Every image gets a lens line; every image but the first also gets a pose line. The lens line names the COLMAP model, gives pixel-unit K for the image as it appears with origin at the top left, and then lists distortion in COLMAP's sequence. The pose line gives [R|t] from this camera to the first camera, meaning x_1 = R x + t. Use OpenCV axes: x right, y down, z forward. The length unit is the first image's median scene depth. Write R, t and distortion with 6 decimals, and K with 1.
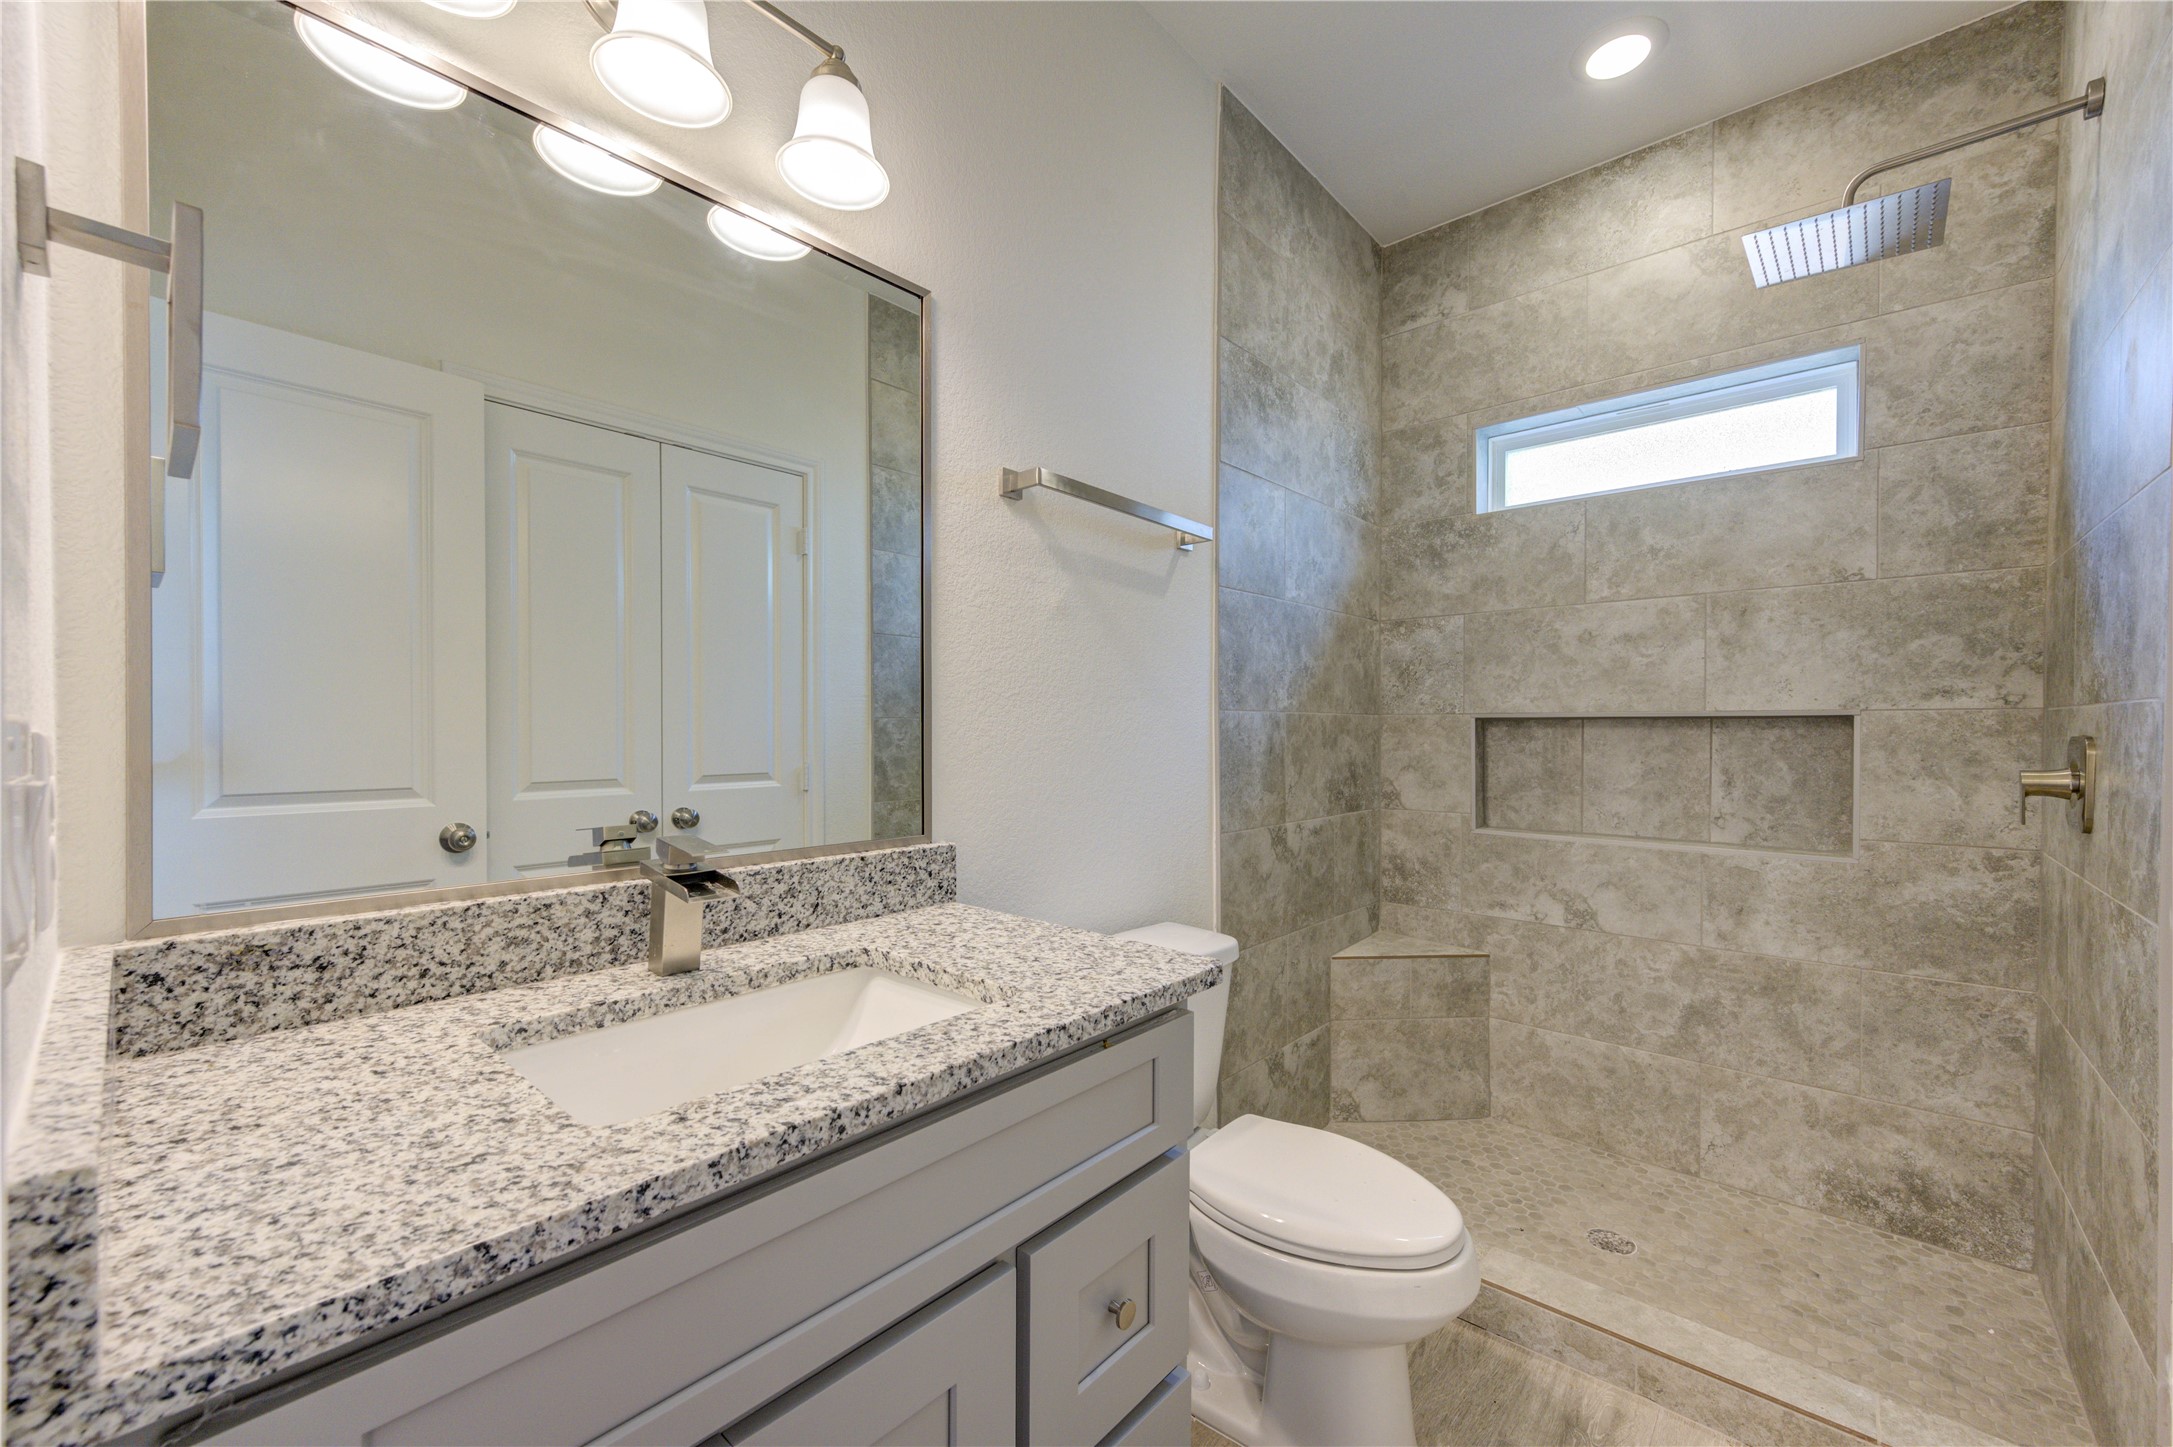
lens RADIAL K [[846.5, 0, 1082.6], [0, 846.5, 729.5], [0, 0, 1]] dist [-0.002509, -0.000028]
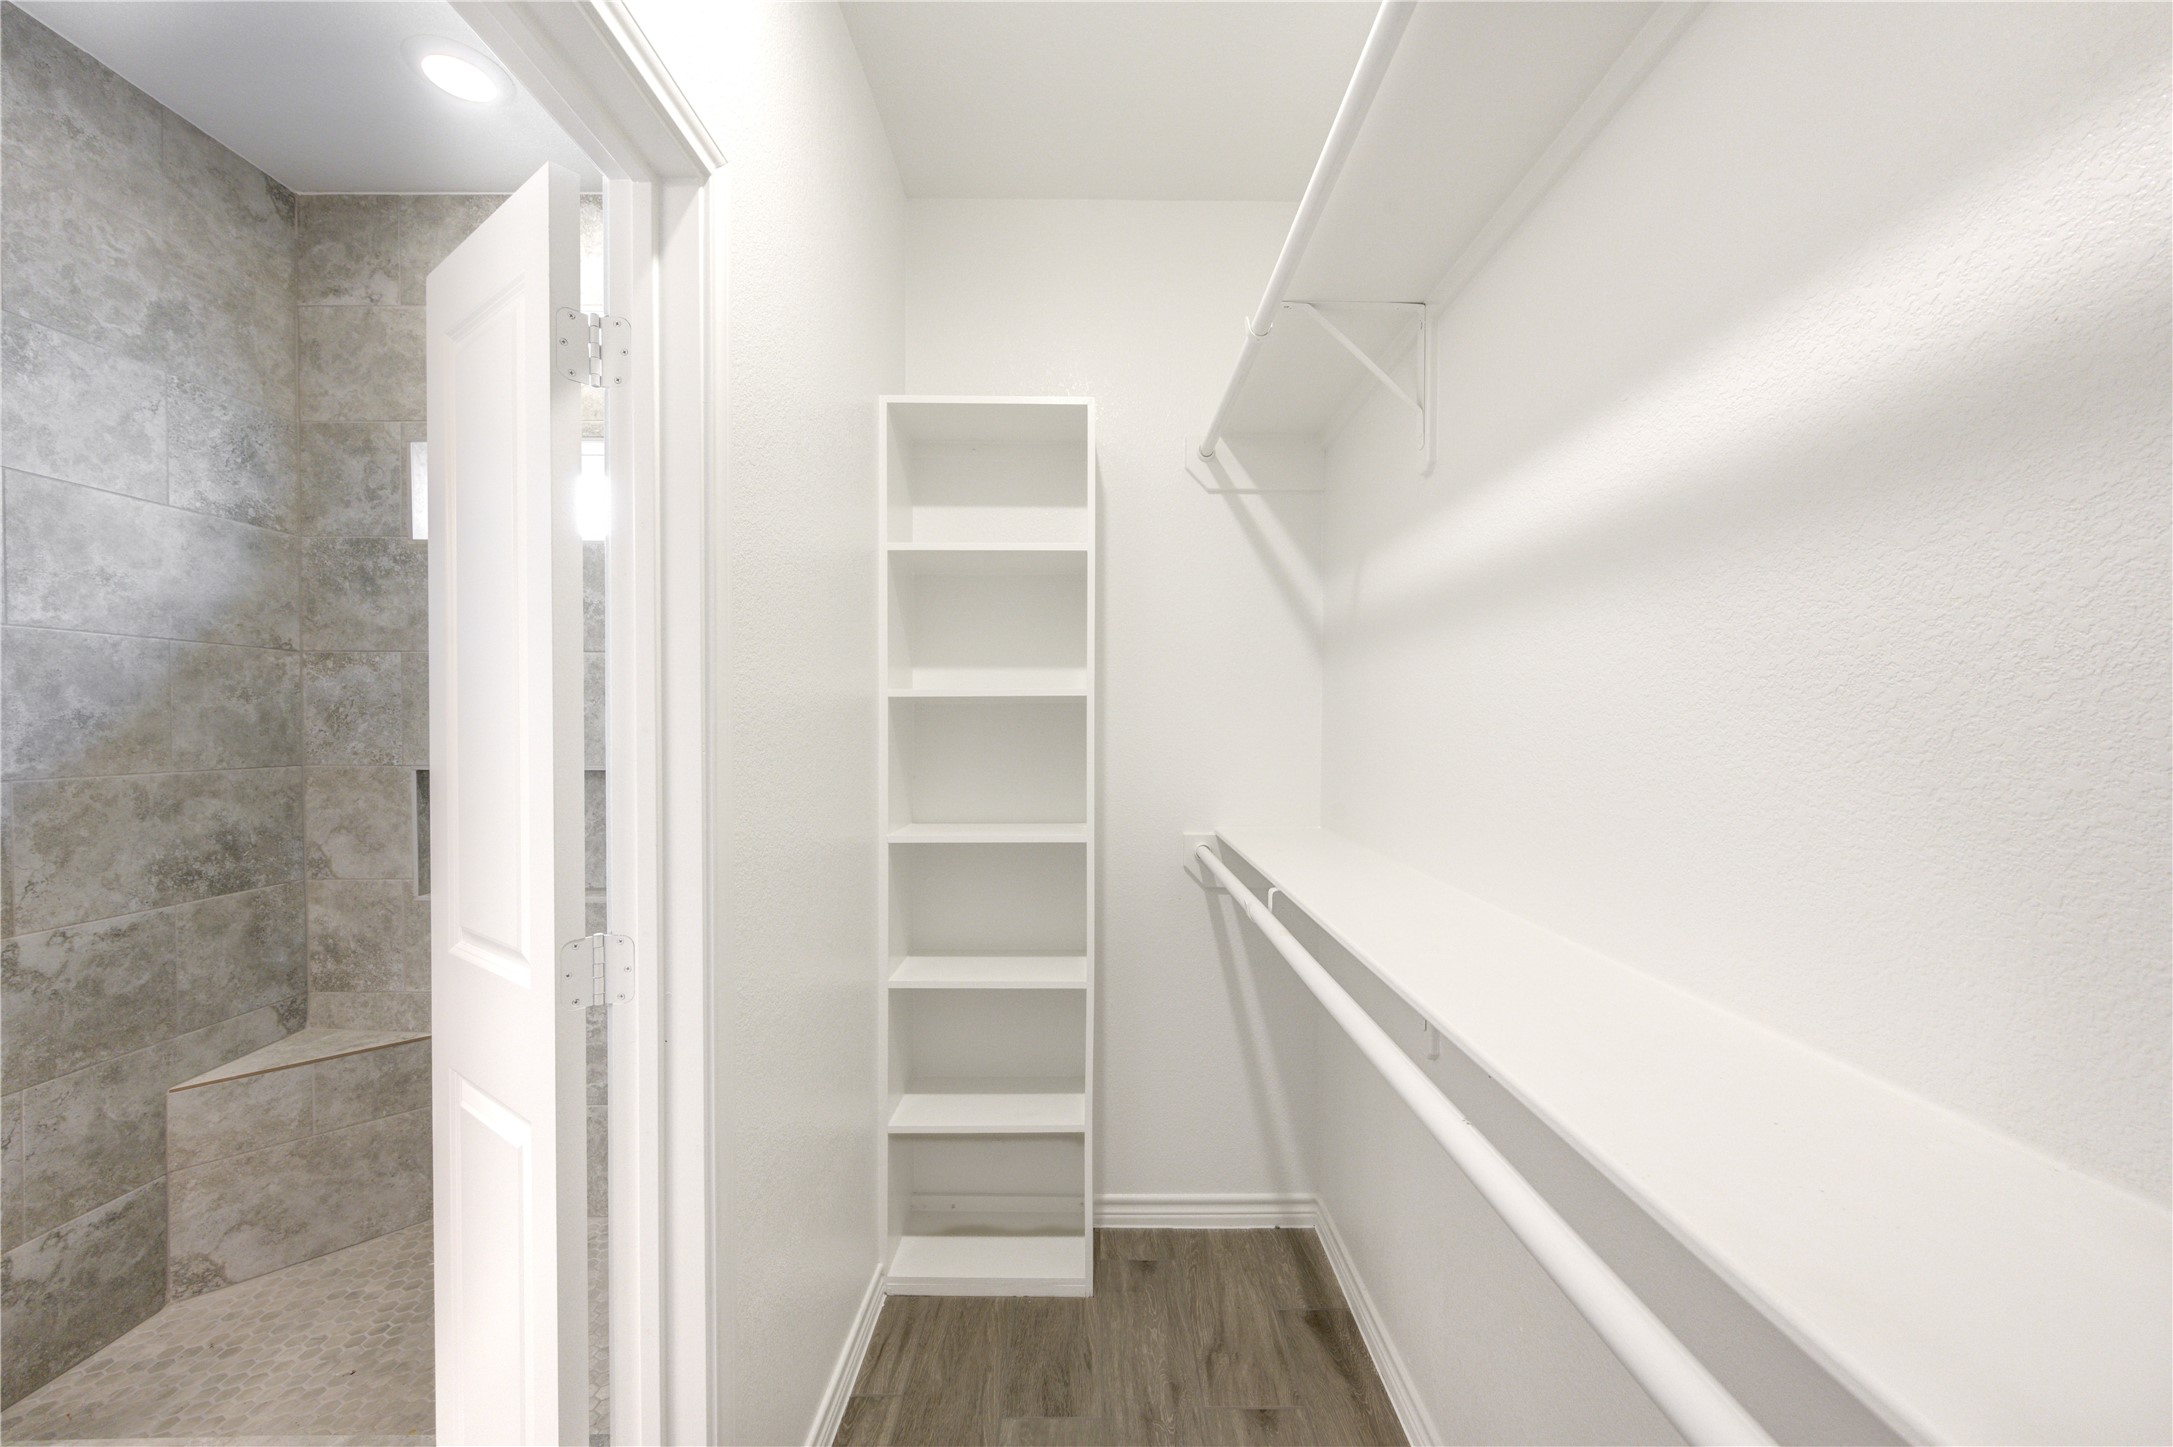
lens RADIAL K [[846.5, 0, 1082.2], [0, 846.5, 725.9], [0, 0, 1]] dist [-0.002509, -0.000028]
pose [[0.747899, -0.001385, 0.663811, 0.391818], [-0.001359, 0.999993, 0.003619, -0.062855], [-0.663811, -0.003609, 0.747892, -0.116363]]
